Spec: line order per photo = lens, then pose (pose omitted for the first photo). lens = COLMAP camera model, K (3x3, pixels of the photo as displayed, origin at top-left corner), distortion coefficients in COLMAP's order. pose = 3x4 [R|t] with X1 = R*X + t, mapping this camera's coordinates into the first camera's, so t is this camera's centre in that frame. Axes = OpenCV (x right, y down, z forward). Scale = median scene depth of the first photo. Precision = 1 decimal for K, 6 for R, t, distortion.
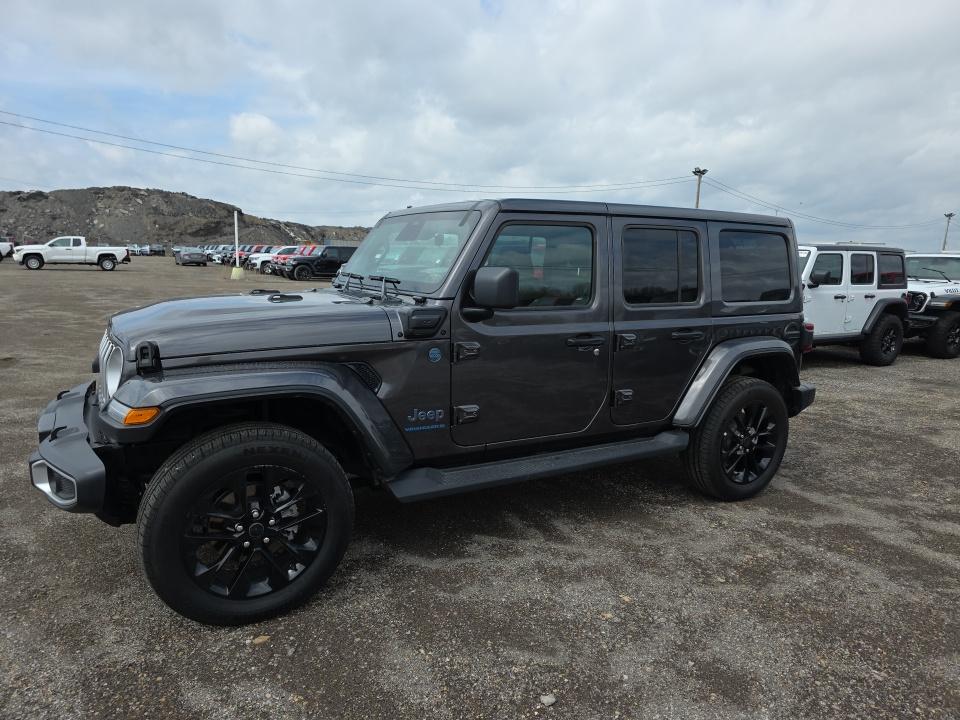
lens RADIAL K [[647.6, 0, 480.0], [0, 647.6, 360.0], [0, 0, 1]] dist [0.058516, -0.056568]
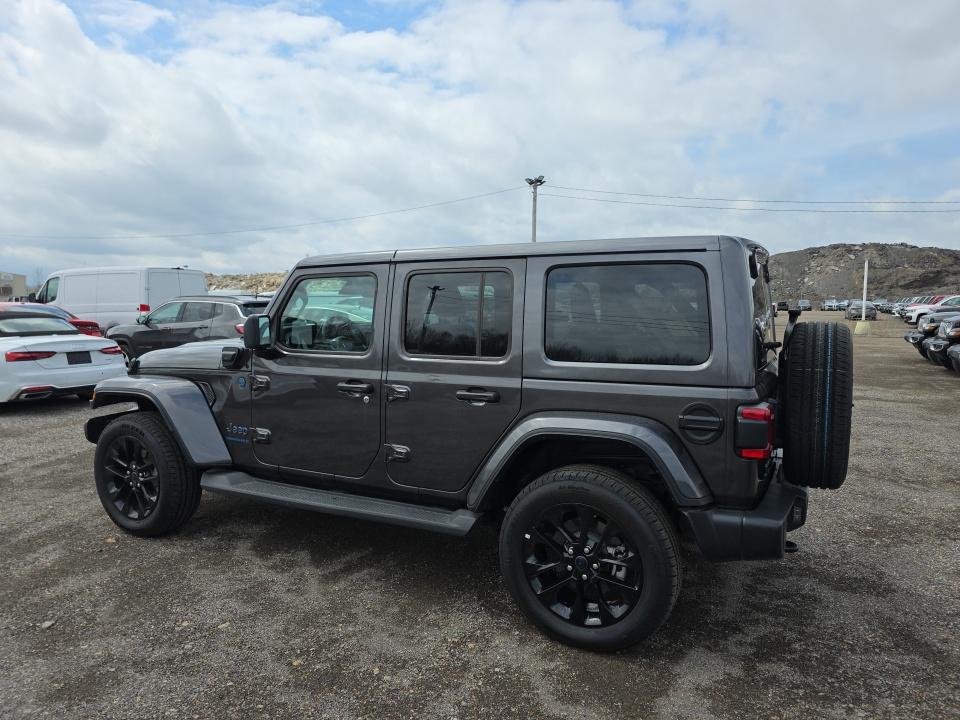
lens RADIAL K [[645.4, 0, 486.0], [0, 645.4, 350.9], [0, 0, 1]] dist [0.065541, -0.063885]
pose [[0.526827, 0.034877, -0.849257, 1.074680], [-0.117069, 0.992613, -0.031858, -0.074131], [0.841872, 0.116205, 0.527018, 0.604809]]
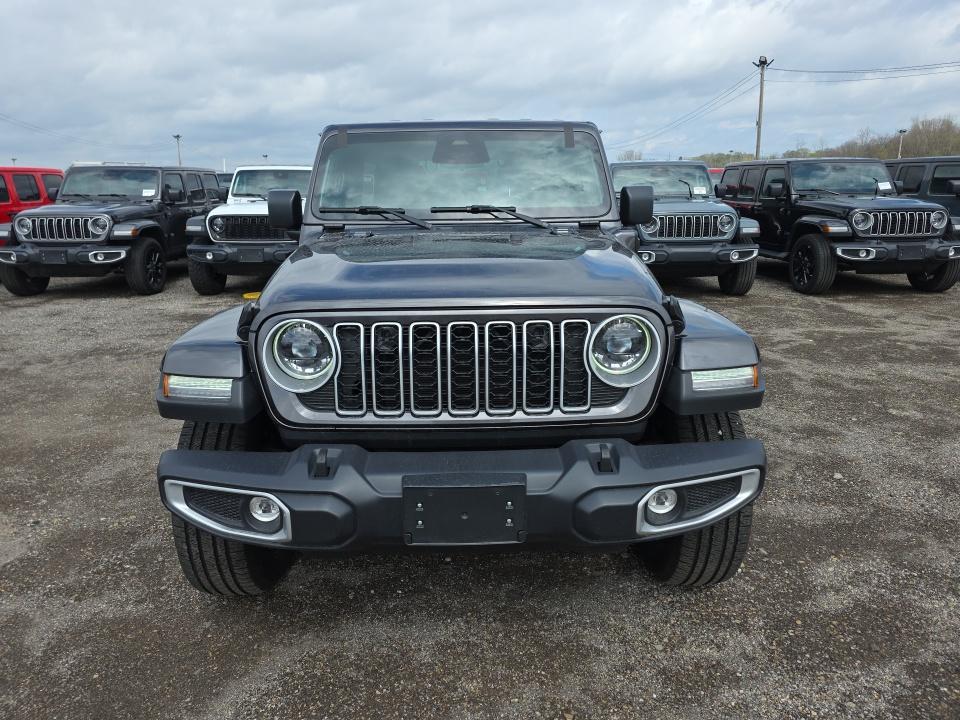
lens RADIAL K [[645.4, 0, 486.0], [0, 645.4, 350.9], [0, 0, 1]] dist [0.065541, -0.063885]
pose [[0.493300, -0.241959, 0.835530, -0.903493], [0.159308, 0.969419, 0.186675, -0.100722], [-0.855147, 0.041019, 0.516761, 0.555104]]
